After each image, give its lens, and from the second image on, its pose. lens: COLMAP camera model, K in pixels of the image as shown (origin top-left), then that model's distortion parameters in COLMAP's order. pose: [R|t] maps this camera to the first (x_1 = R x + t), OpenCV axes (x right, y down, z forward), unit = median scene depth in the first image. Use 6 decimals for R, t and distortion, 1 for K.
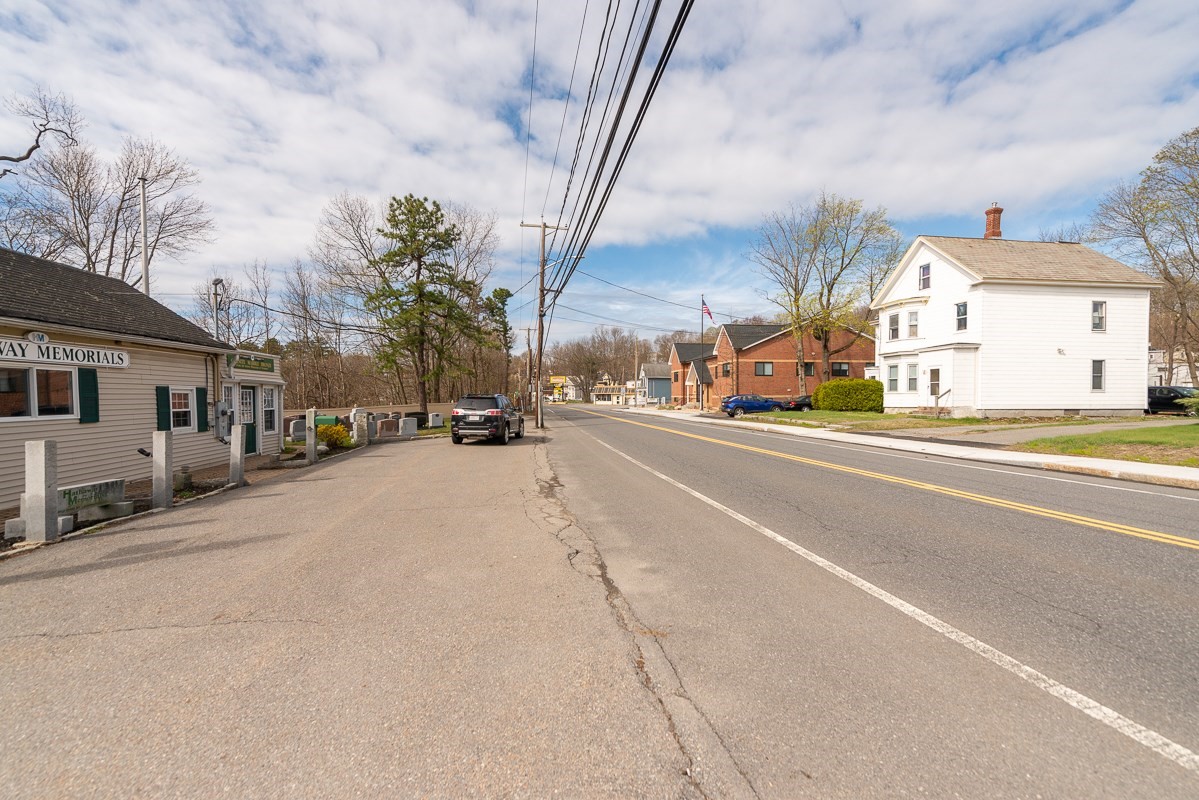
lens RADIAL K [[484.6, 0, 598.5], [0, 484.6, 402.1], [0, 0, 1]] dist [0.017893, -0.005375]
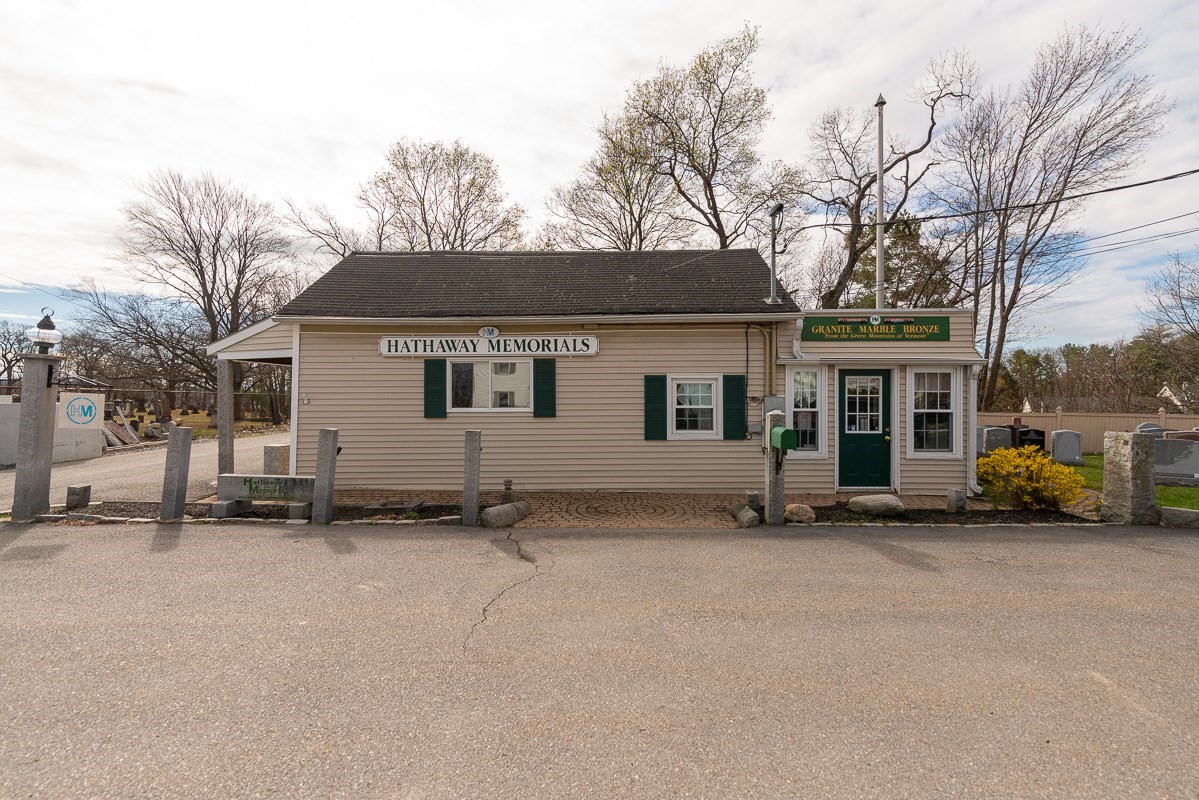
lens RADIAL K [[528.0, 0, 596.3], [0, 528.0, 400.4], [0, 0, 1]] dist [0.018795, -0.008389]
pose [[-0.165581, 0.008519, -0.986159, -0.044746], [-0.007987, 0.999918, 0.009979, -0.000172], [0.986164, 0.009528, -0.165500, 0.809018]]
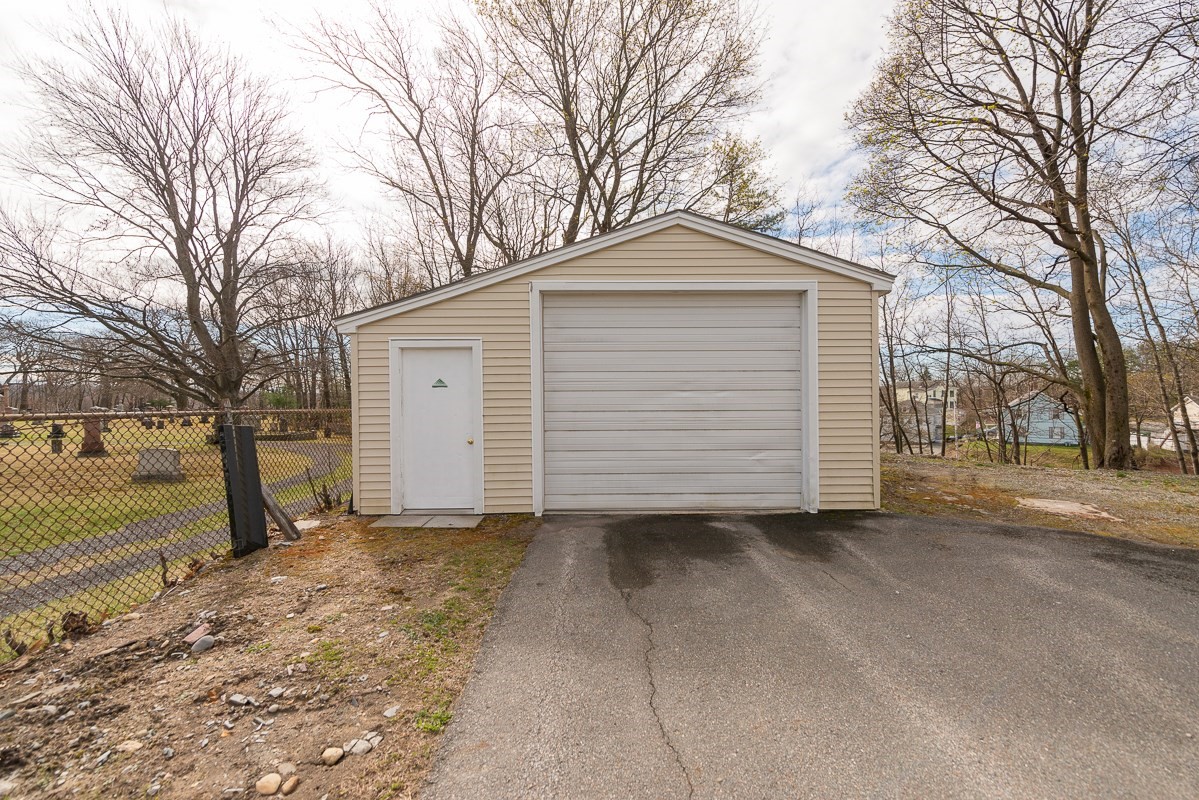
lens RADIAL K [[475.9, 0, 599.5], [0, 475.9, 400.0], [0, 0, 1]] dist [0.017246, -0.004638]
pose [[-0.166453, 0.004578, -0.986039, -1.259717], [-0.004731, 0.999974, 0.005441, -0.004674], [0.986038, 0.005571, -0.166427, -0.180583]]
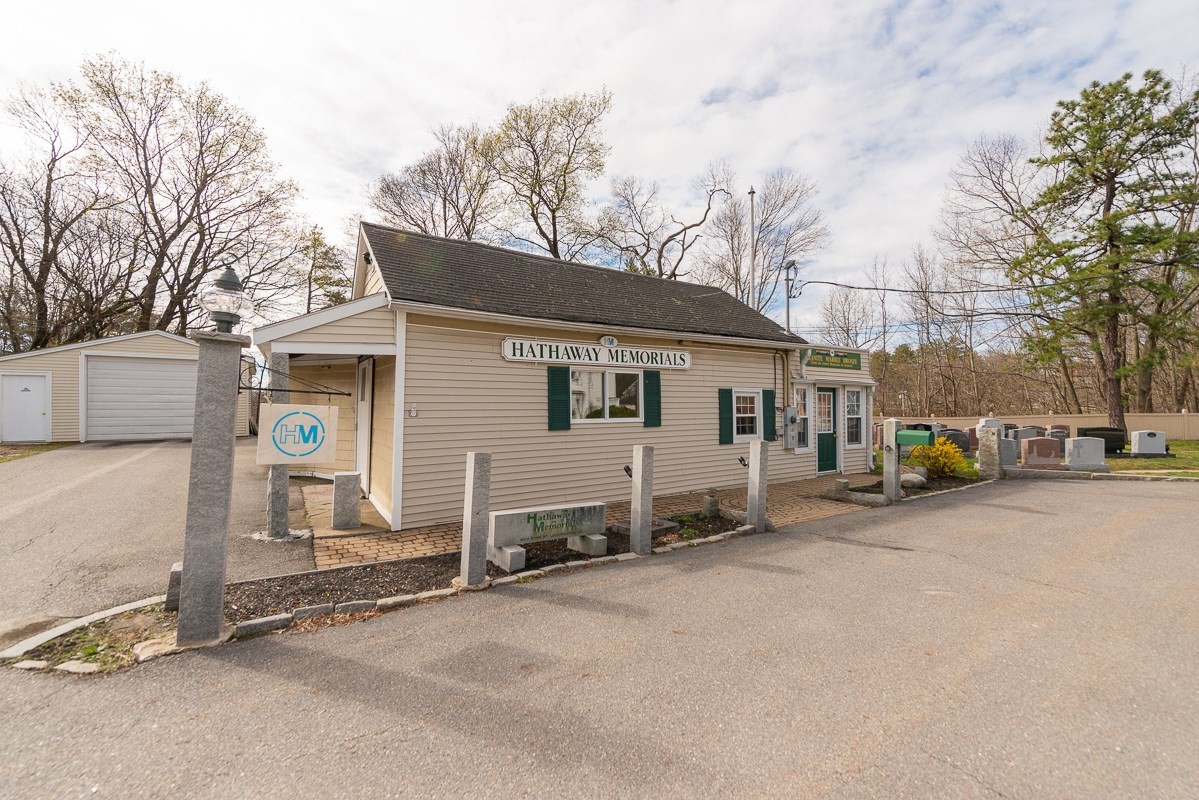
lens RADIAL K [[484.6, 0, 598.5], [0, 484.6, 402.1], [0, 0, 1]] dist [0.017893, -0.005375]
pose [[0.406616, 0.000641, -0.913599, -0.132652], [-0.012370, 0.999912, -0.004804, -0.000327], [0.913515, 0.013255, 0.406588, 0.329212]]
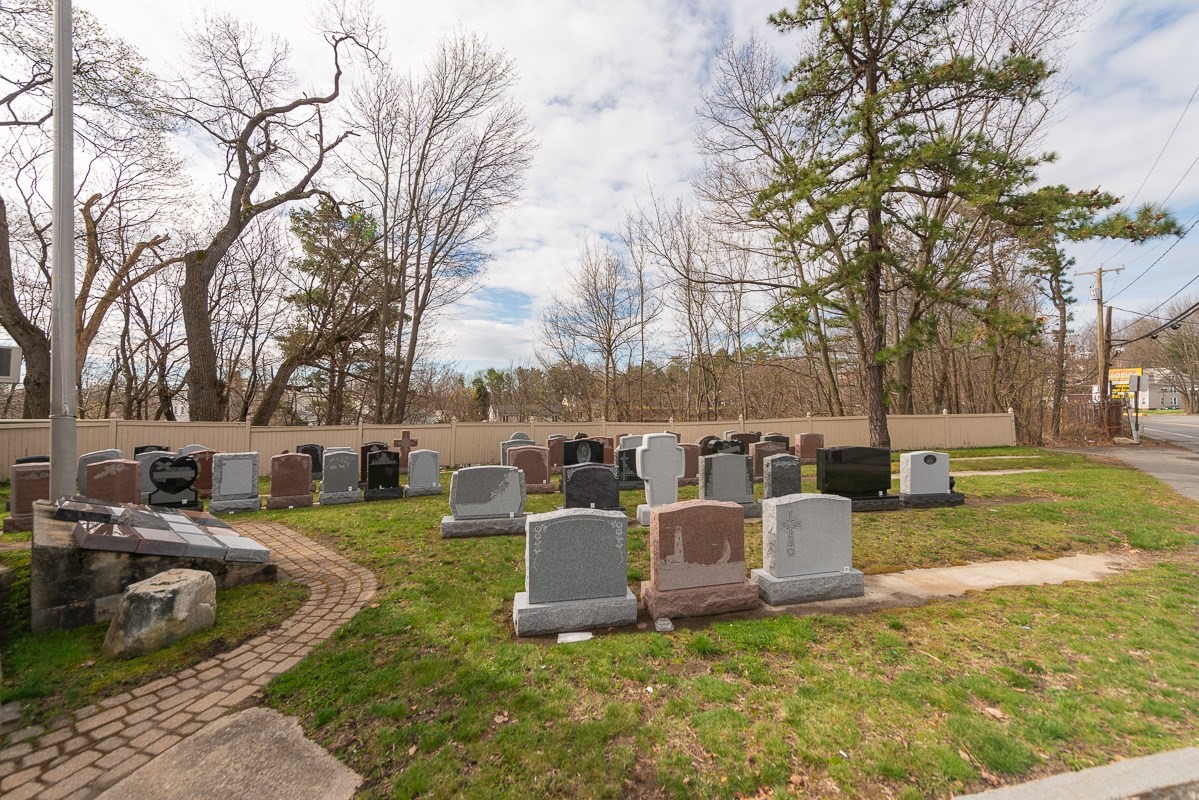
lens RADIAL K [[484.6, 0, 598.5], [0, 484.6, 402.1], [0, 0, 1]] dist [0.017893, -0.005375]
pose [[0.651523, -0.000282, -0.758629, -0.448550], [-0.009840, 0.999913, -0.008823, -0.007214], [0.758565, 0.013213, 0.651463, 1.223686]]
